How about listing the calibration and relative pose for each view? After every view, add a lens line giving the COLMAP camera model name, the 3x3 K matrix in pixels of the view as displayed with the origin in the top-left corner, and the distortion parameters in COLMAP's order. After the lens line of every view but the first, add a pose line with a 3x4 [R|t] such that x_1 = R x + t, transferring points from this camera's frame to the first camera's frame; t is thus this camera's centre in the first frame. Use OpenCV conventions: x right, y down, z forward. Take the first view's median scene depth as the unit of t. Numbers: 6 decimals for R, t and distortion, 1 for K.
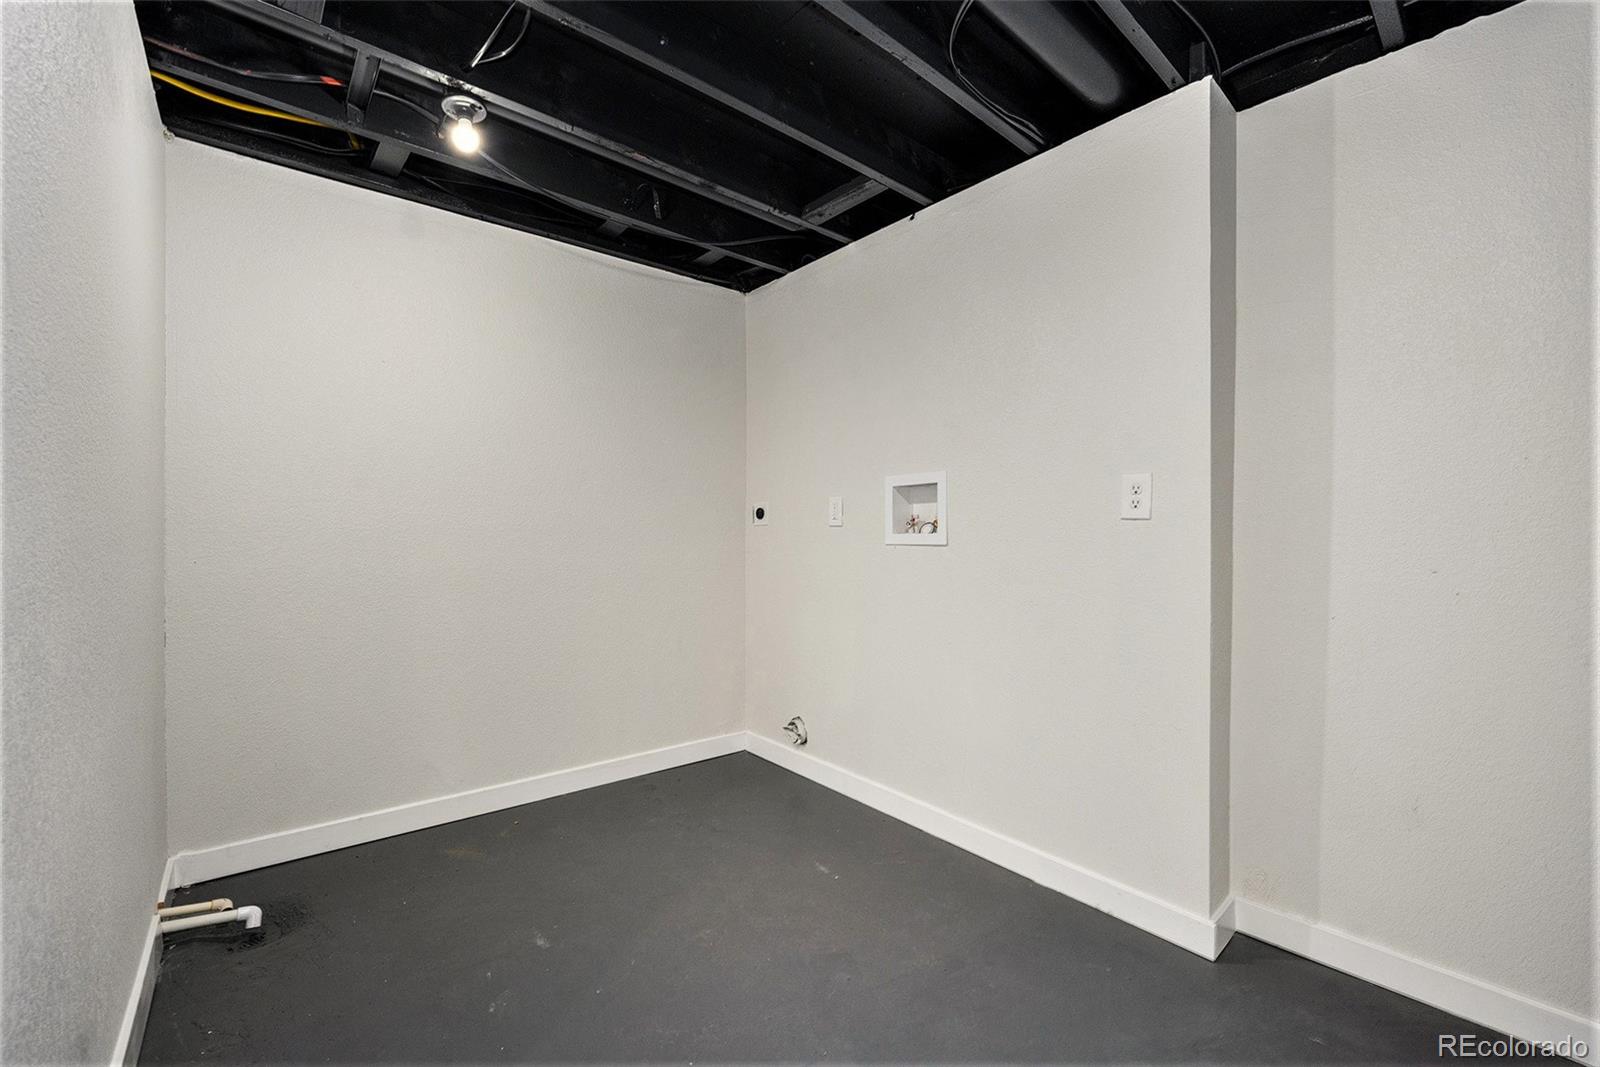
lens RADIAL K [[659.5, 0, 803.6], [0, 659.5, 534.0], [0, 0, 1]] dist [-0.018307, -0.000004]
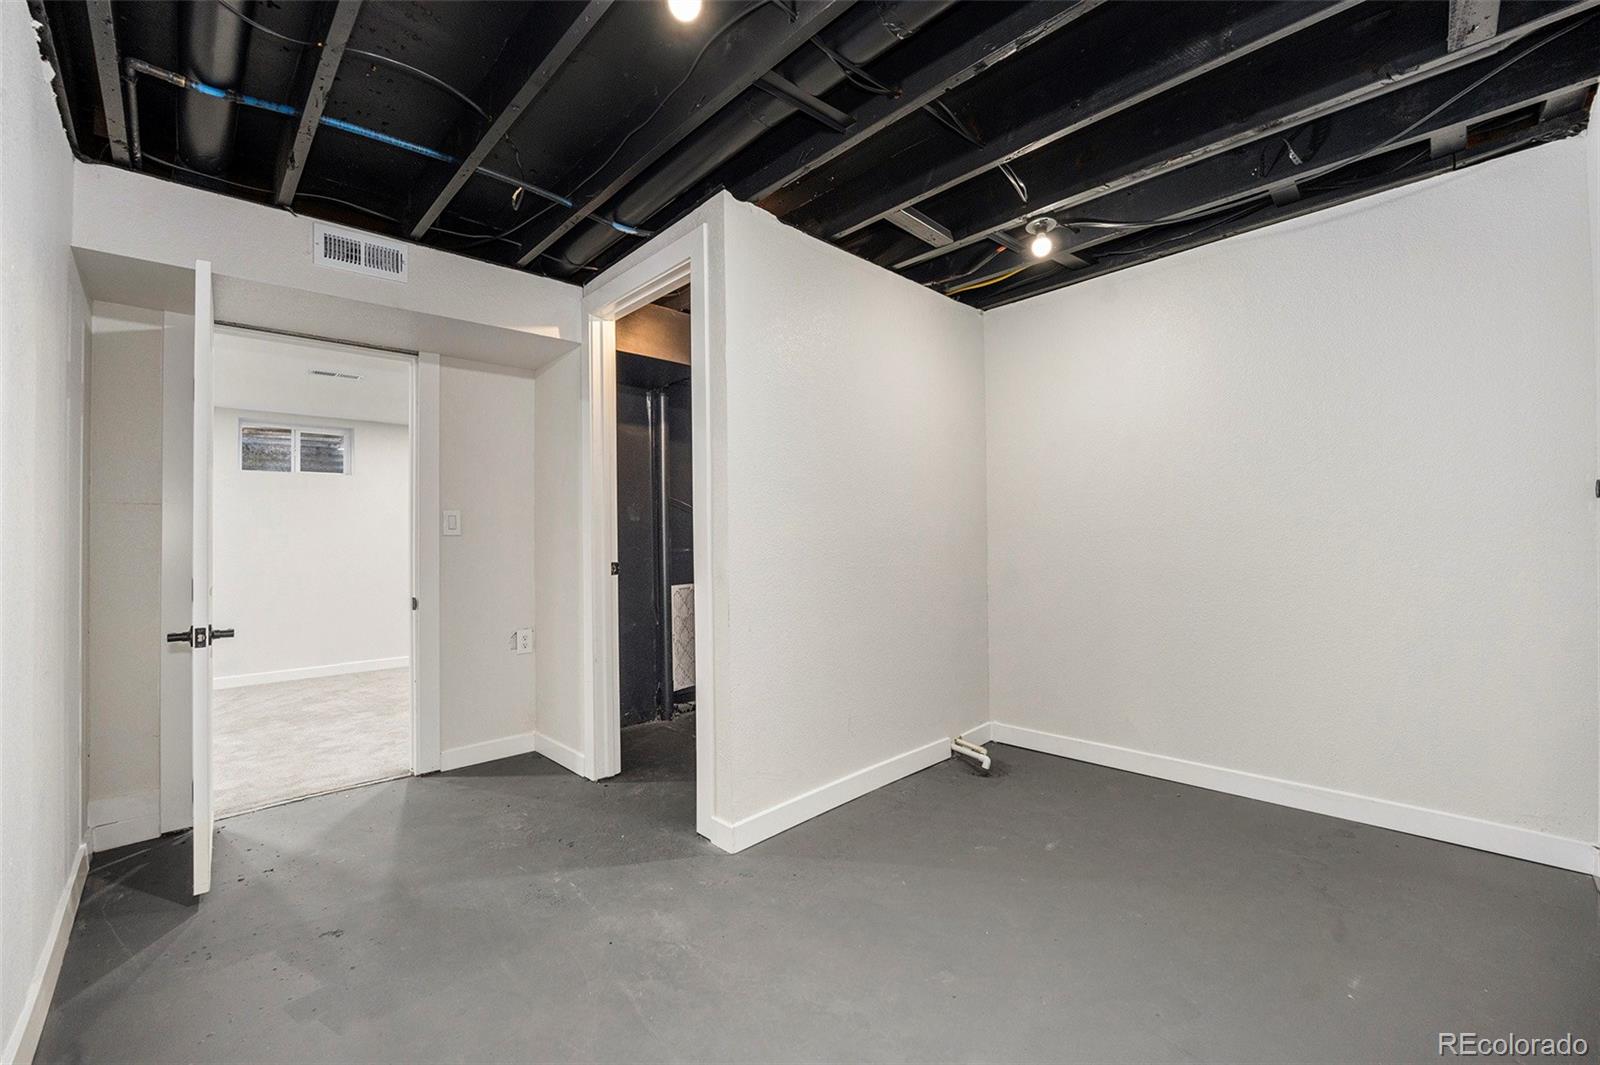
lens RADIAL K [[654.8, 0, 800.0], [0, 654.8, 532.5], [0, 0, 1]] dist [-0.000781, -0.000048]
pose [[0.073166, -0.026420, -0.996970, 0.651939], [0.005992, 0.999643, -0.026051, 0.027175], [0.997302, -0.004068, 0.073298, 0.304854]]
